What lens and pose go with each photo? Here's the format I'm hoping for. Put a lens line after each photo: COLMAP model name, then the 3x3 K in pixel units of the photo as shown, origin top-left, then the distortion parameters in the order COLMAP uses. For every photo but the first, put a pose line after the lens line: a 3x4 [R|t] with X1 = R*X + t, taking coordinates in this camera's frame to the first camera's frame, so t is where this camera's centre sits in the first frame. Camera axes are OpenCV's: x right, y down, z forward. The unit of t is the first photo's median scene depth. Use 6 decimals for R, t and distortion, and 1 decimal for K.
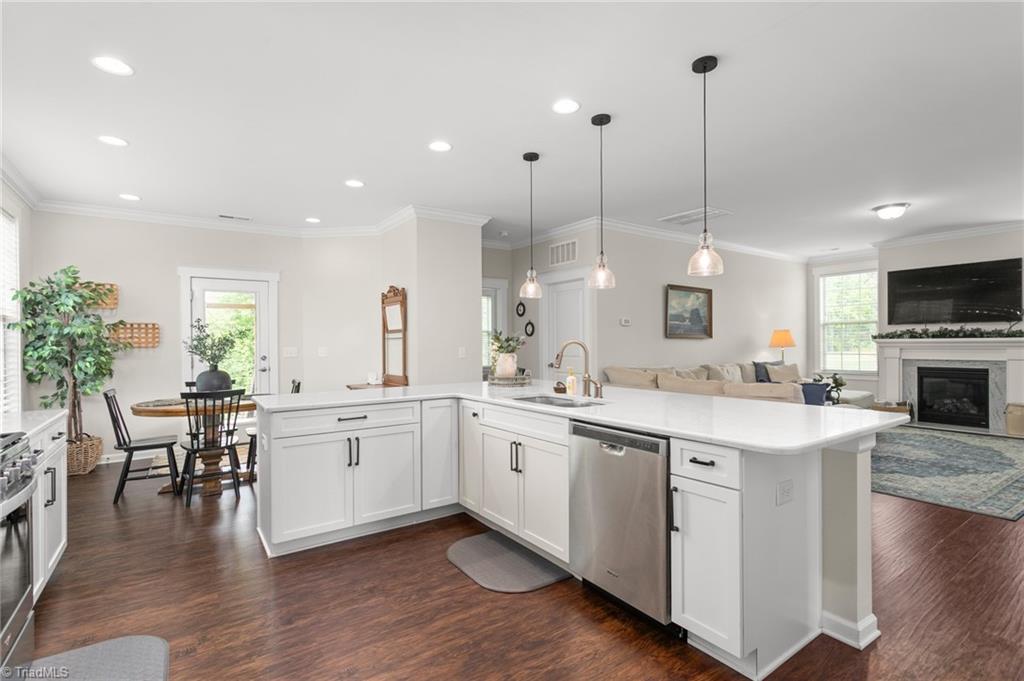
lens RADIAL K [[493.9, 0, 515.1], [0, 493.9, 340.1], [0, 0, 1]] dist [0.015143, 0.000408]
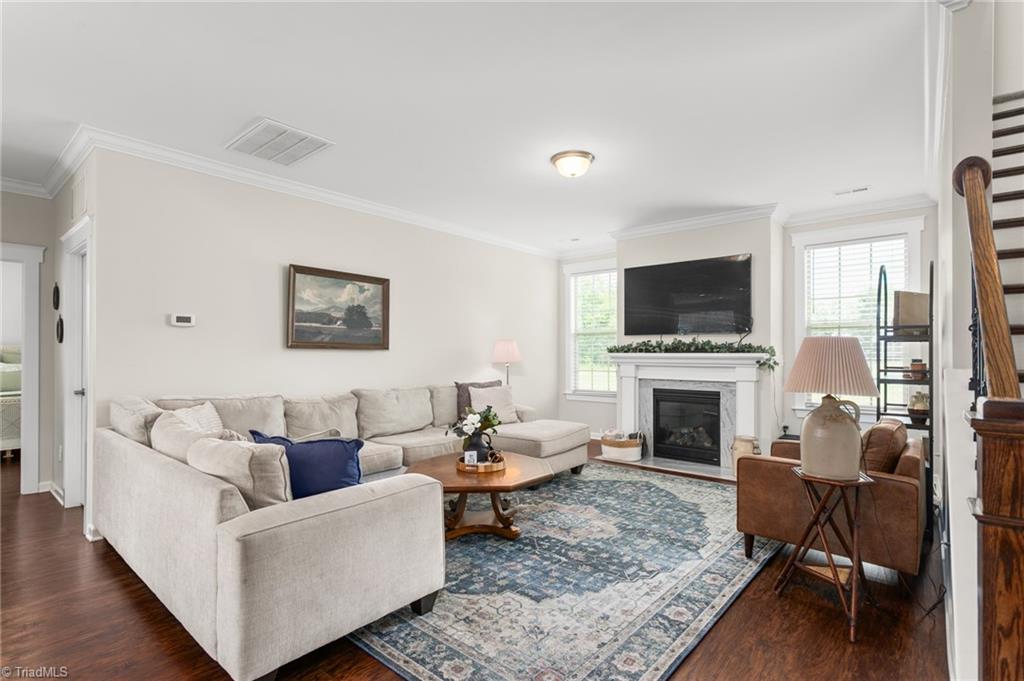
lens RADIAL K [[493.9, 0, 516.6], [0, 493.9, 347.9], [0, 0, 1]] dist [0.015143, 0.000408]
pose [[0.970584, 0.012606, 0.240431, 0.407889], [-0.011190, 0.999911, -0.007251, -0.003107], [-0.240501, 0.004347, 0.970639, 0.287552]]
